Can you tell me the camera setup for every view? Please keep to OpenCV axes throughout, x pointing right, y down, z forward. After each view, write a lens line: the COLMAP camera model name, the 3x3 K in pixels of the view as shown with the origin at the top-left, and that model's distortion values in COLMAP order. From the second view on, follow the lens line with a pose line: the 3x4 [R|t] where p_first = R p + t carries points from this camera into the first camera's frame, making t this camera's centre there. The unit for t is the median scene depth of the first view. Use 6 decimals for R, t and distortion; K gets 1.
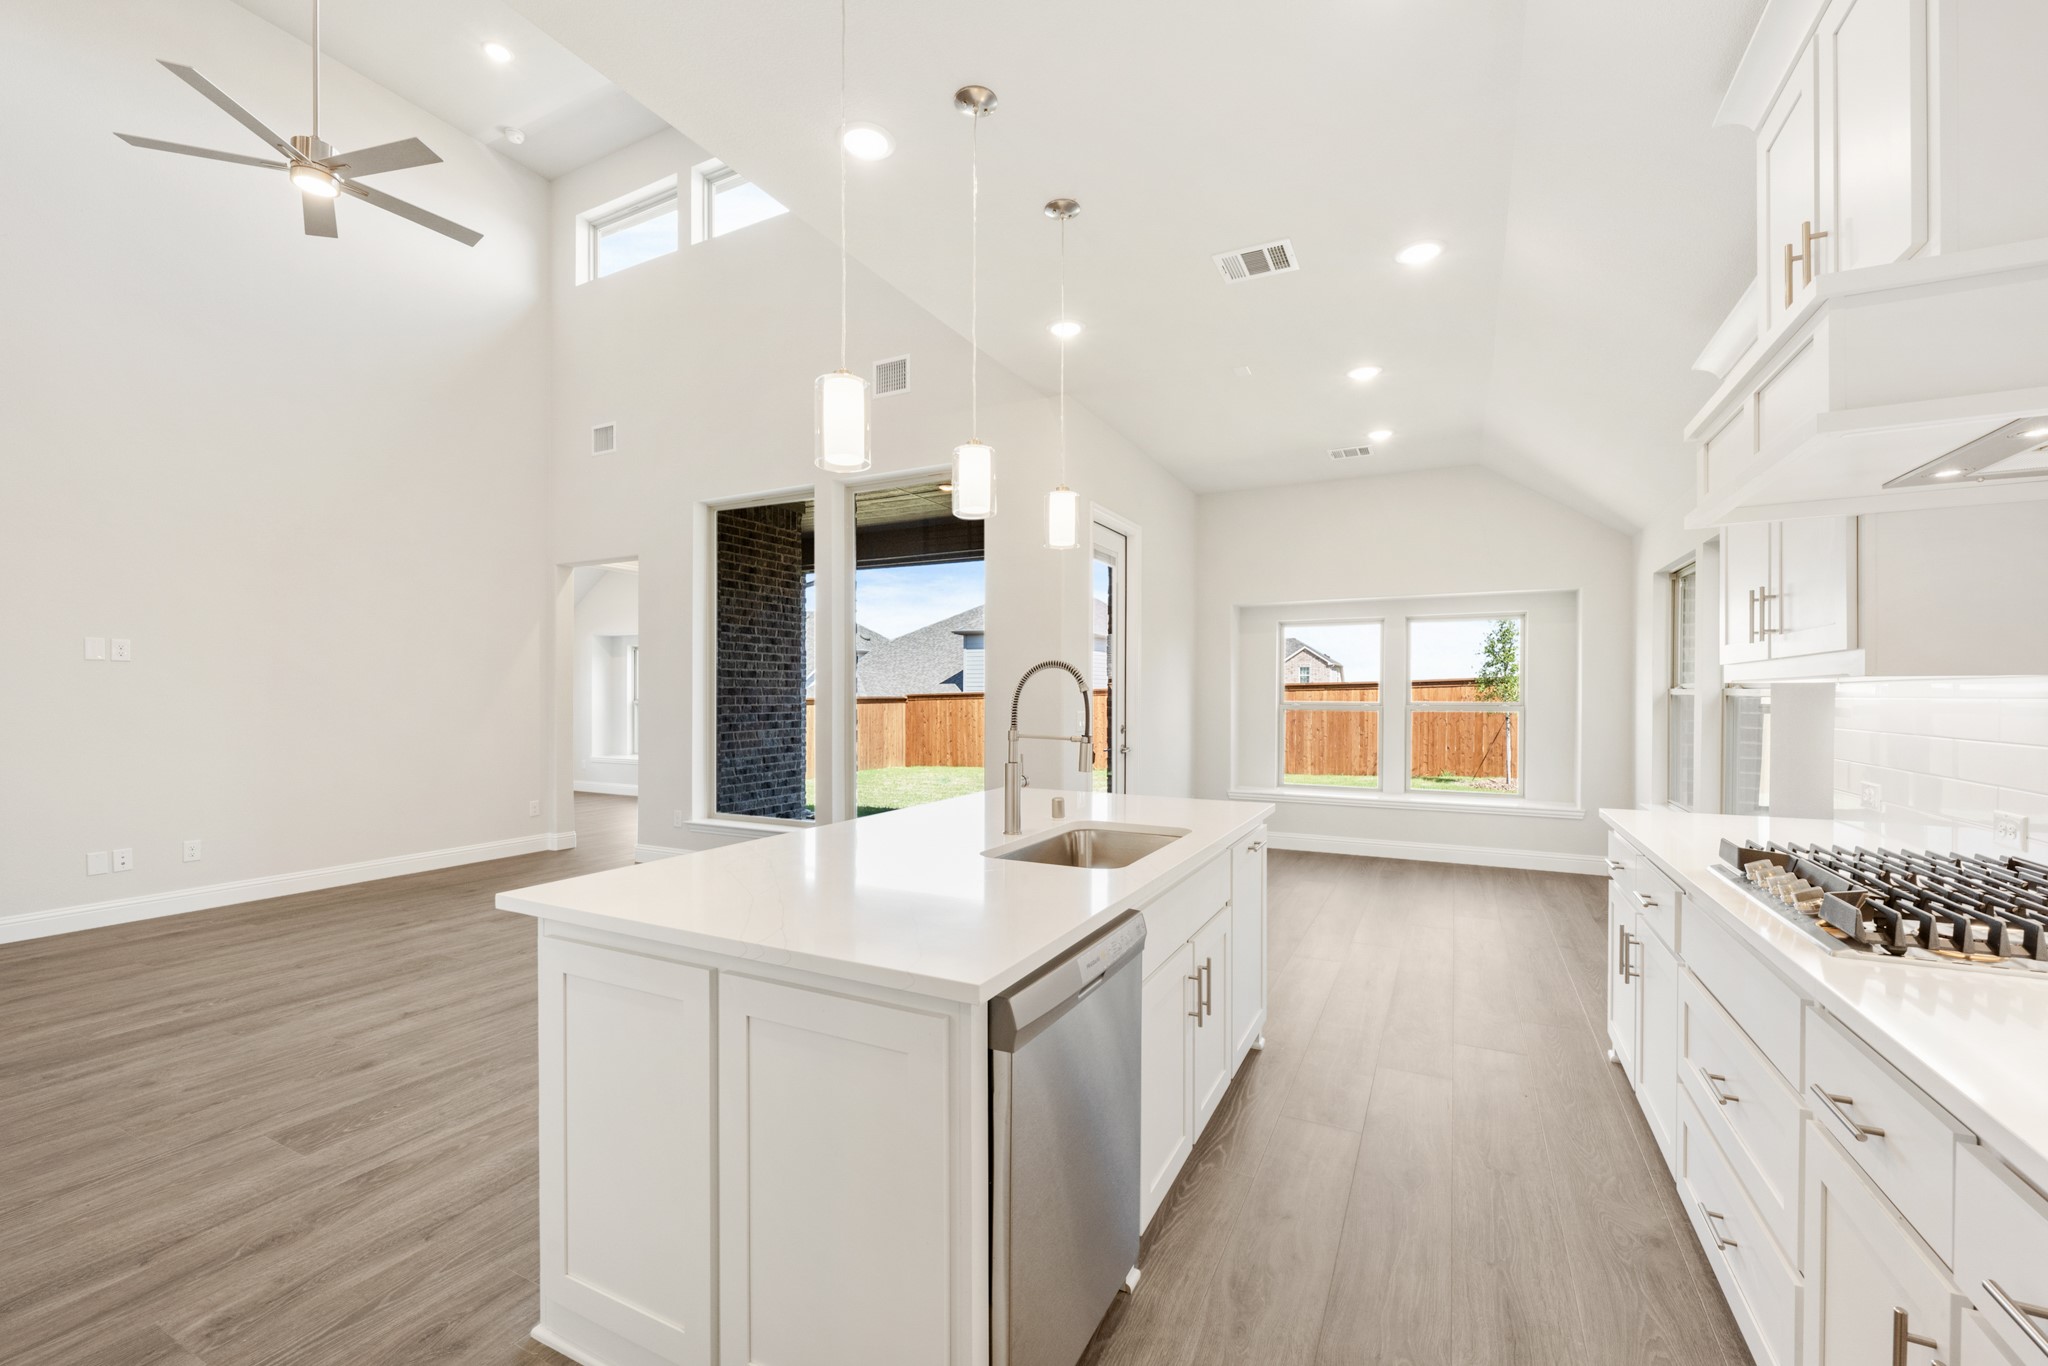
lens RADIAL K [[845.2, 0, 1013.1], [0, 845.2, 696.3], [0, 0, 1]] dist [0.003131, -0.000032]
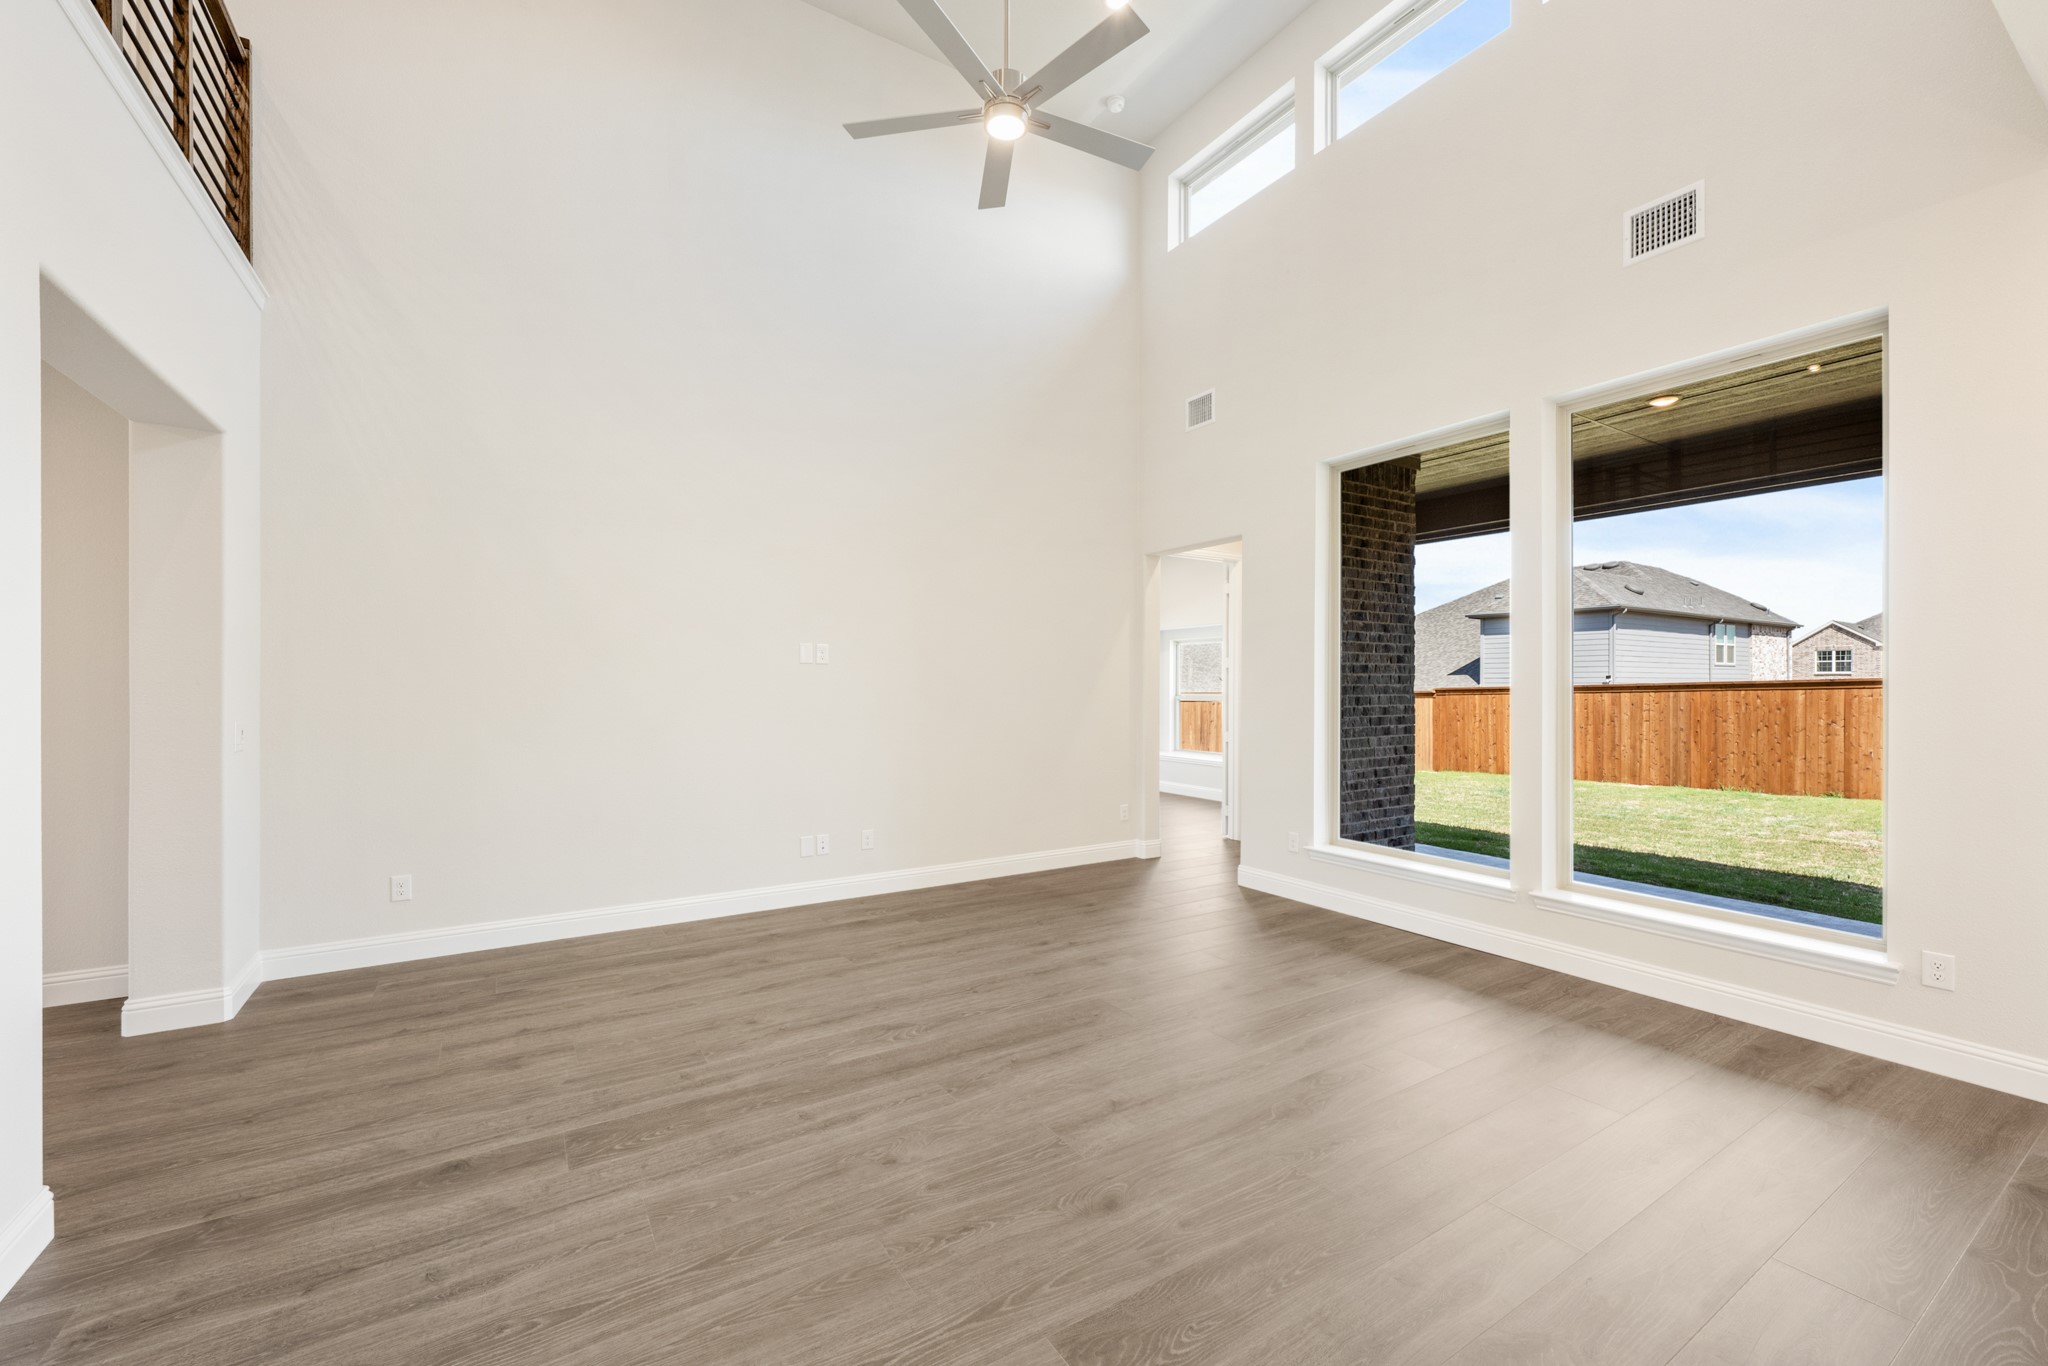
lens RADIAL K [[825.0, 0, 1024.0], [0, 825.0, 683.0], [0, 0, 1]] dist [-0.000344, 0.000075]
pose [[0.864958, -0.001202, -0.501842, -0.195954], [-0.001590, 0.999986, -0.005136, -0.007969], [0.501841, 0.005241, 0.864944, 0.139621]]
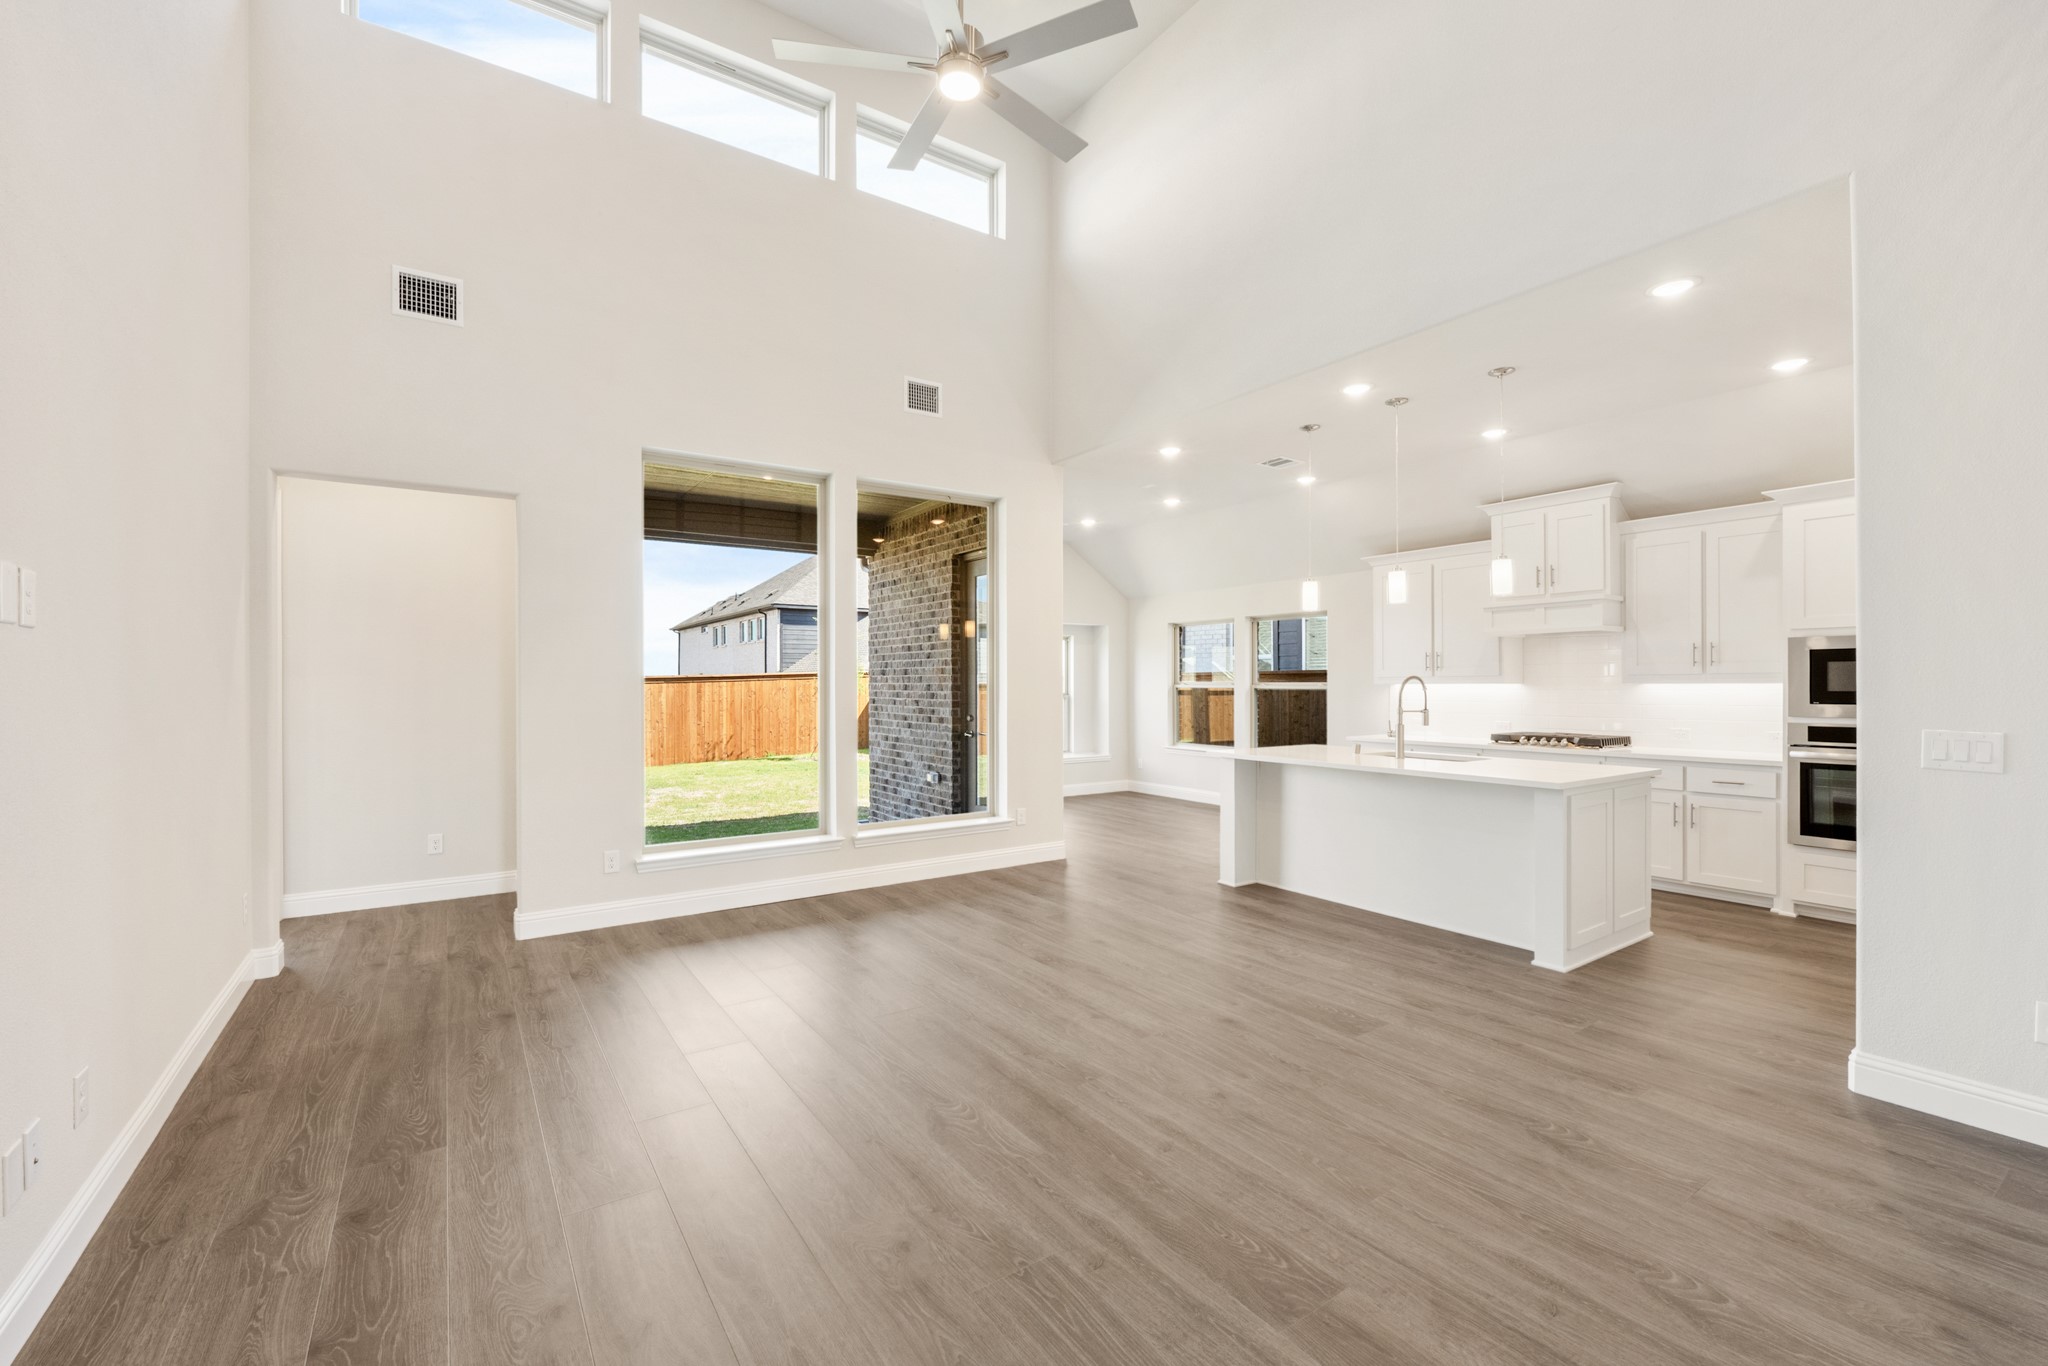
lens RADIAL K [[850.3, 0, 1024.0], [0, 850.3, 683.0], [0, 0, 1]] dist [-0.001286, -0.000208]
pose [[0.467704, -0.001235, 0.883885, -0.802460], [0.004959, 0.999987, -0.001227, -0.008395], [-0.883871, 0.004957, 0.467704, 0.296465]]
